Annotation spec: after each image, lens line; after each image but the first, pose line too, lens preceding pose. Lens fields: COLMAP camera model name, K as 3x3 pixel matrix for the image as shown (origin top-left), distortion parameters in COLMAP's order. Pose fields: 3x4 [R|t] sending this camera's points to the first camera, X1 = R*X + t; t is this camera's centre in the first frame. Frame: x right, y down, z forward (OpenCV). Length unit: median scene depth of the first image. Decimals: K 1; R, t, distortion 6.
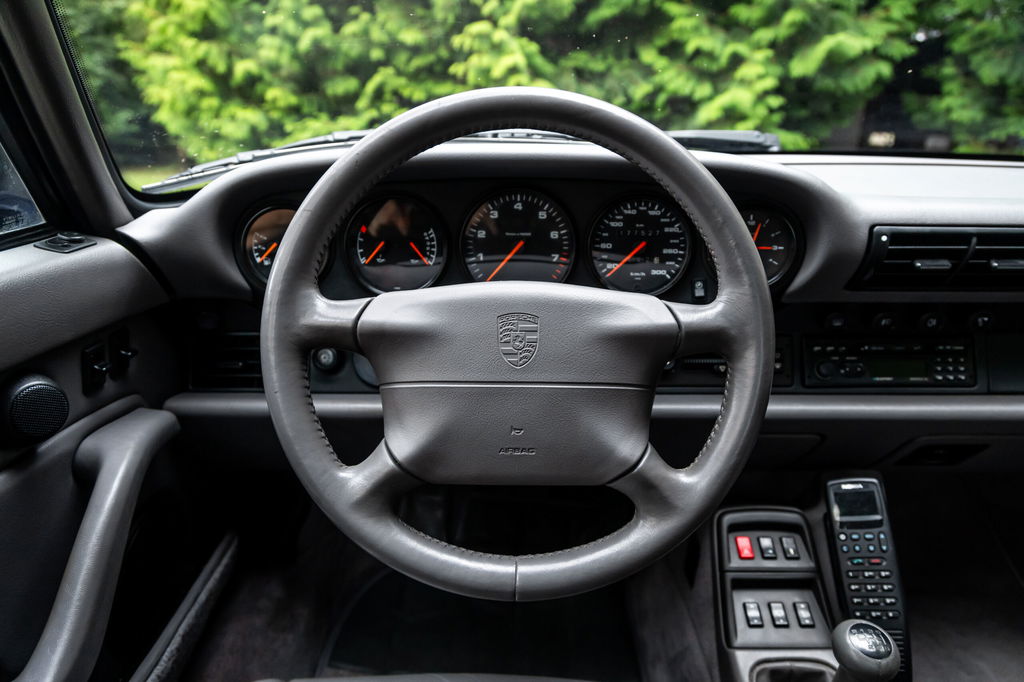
lens RADIAL K [[651.1, 0, 504.5], [0, 651.1, 341.0], [0, 0, 1]] dist [-0.010292, 0.012295]
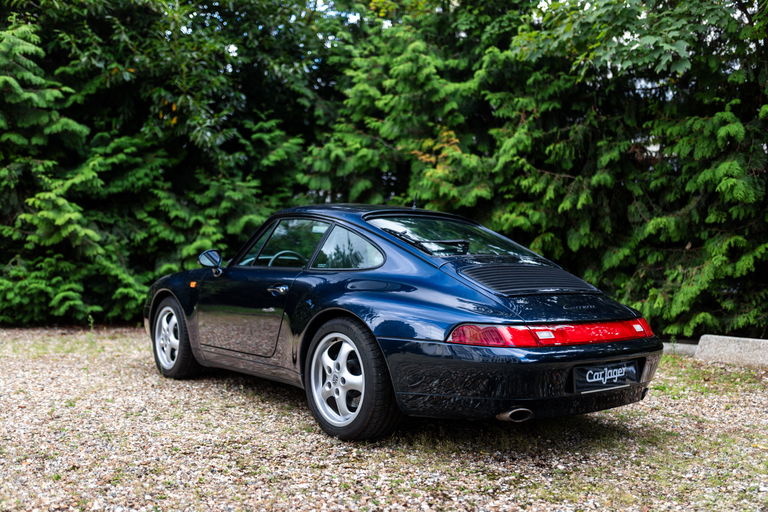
lens RADIAL K [[718.9, 0, 382.3], [0, 718.9, 257.8], [0, 0, 1]] dist [-0.010432, 0.000000]
pose [[0.766902, 0.020409, 0.641439, -4.523361], [0.185435, 0.949814, -0.251926, 2.130165], [-0.614390, 0.312148, 0.724630, -6.125113]]
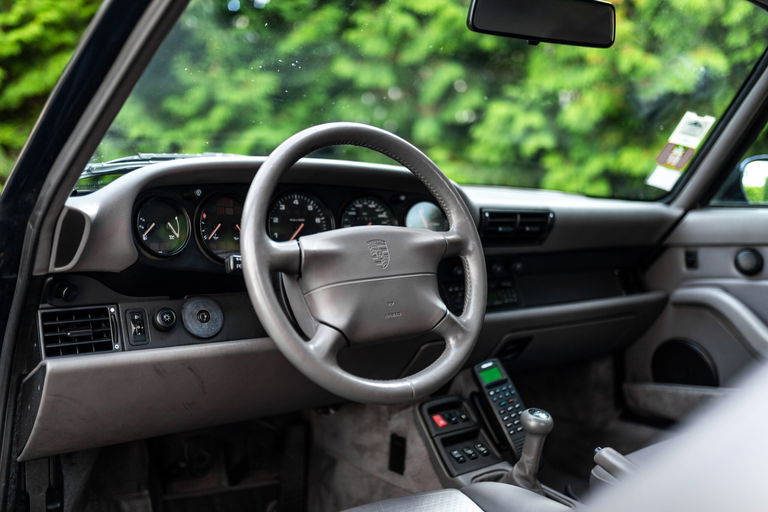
lens RADIAL K [[718.9, 0, 369.4], [0, 718.9, 263.8], [0, 0, 1]] dist [-0.010432, 0.000000]
pose [[0.803307, -0.039228, 0.594272, -0.782312], [0.185735, 0.964565, -0.187396, 0.256842], [-0.565863, 0.260914, 0.782127, -0.338505]]
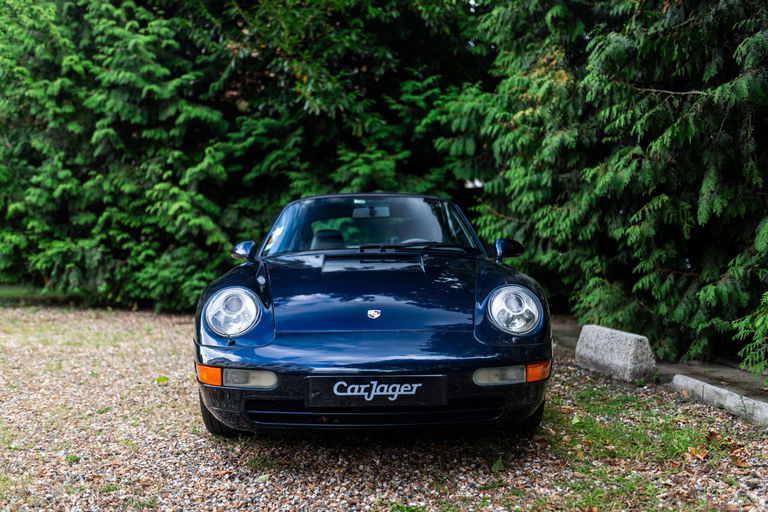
lens RADIAL K [[718.9, 0, 380.1], [0, 718.9, 262.6], [0, 0, 1]] dist [-0.010432, 0.000000]
pose [[0.998737, -0.000103, 0.050247, 3.477385], [0.014750, 0.956539, -0.291232, 1.852034], [-0.048033, 0.291605, 0.955332, -5.582379]]
